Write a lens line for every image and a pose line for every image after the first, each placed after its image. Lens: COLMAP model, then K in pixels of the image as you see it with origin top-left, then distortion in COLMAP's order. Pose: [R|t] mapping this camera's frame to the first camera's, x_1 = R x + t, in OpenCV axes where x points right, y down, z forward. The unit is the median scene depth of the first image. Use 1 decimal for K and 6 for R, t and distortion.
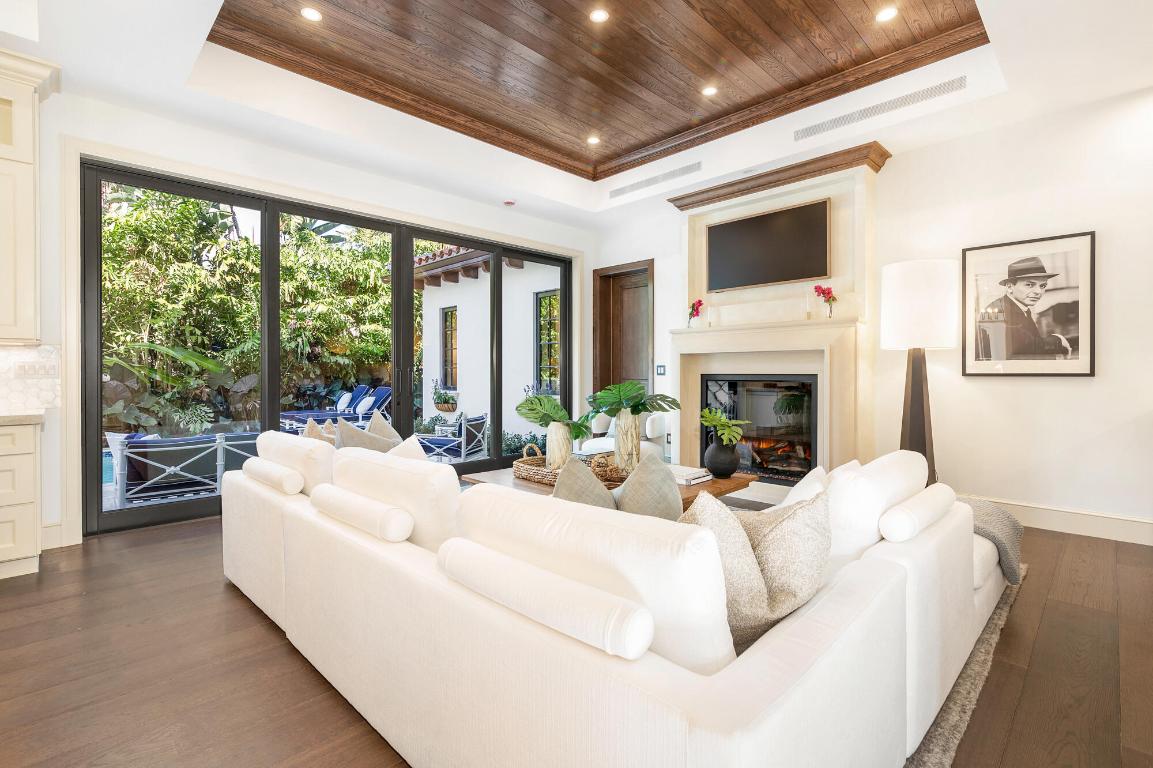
lens RADIAL K [[535.0, 0, 577.6], [0, 535.0, 383.1], [0, 0, 1]] dist [-0.006904, -0.000515]
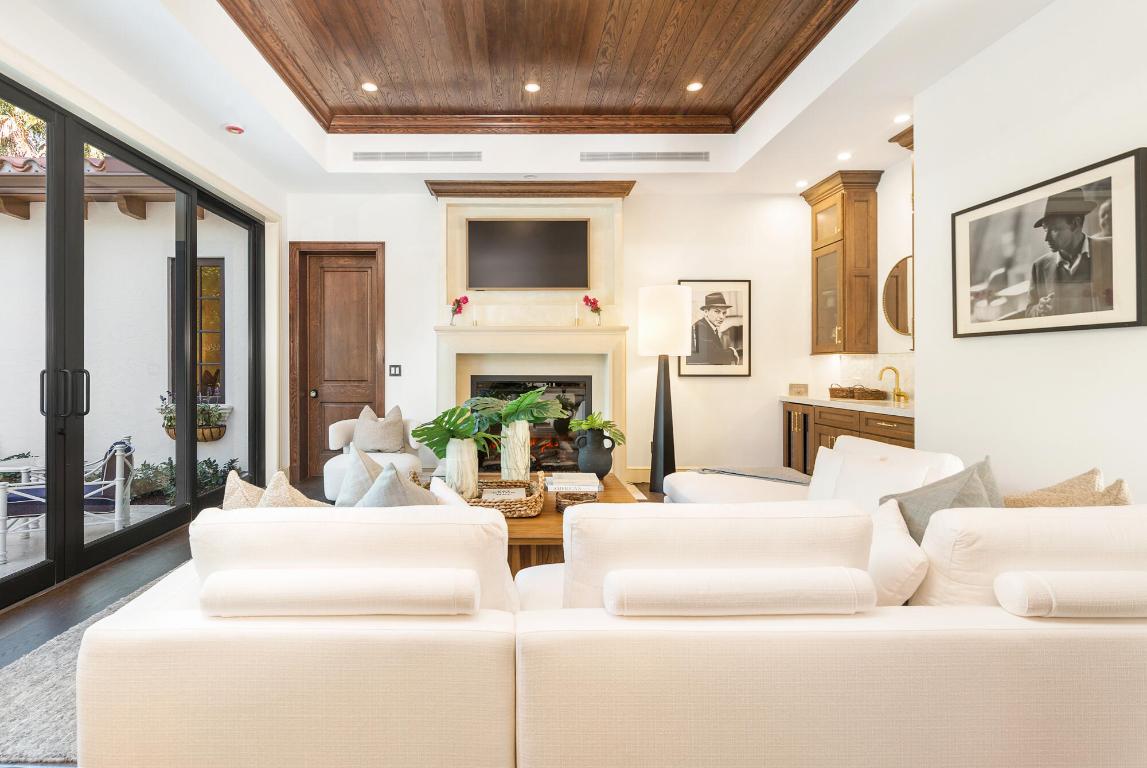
lens RADIAL K [[539.8, 0, 572.8], [0, 539.8, 373.9], [0, 0, 1]] dist [0.000822, 0.000928]
pose [[0.699234, -0.002756, 0.714888, -0.368167], [0.011565, 0.999905, -0.007457, -0.011544], [-0.714800, 0.013482, 0.699199, 0.233195]]
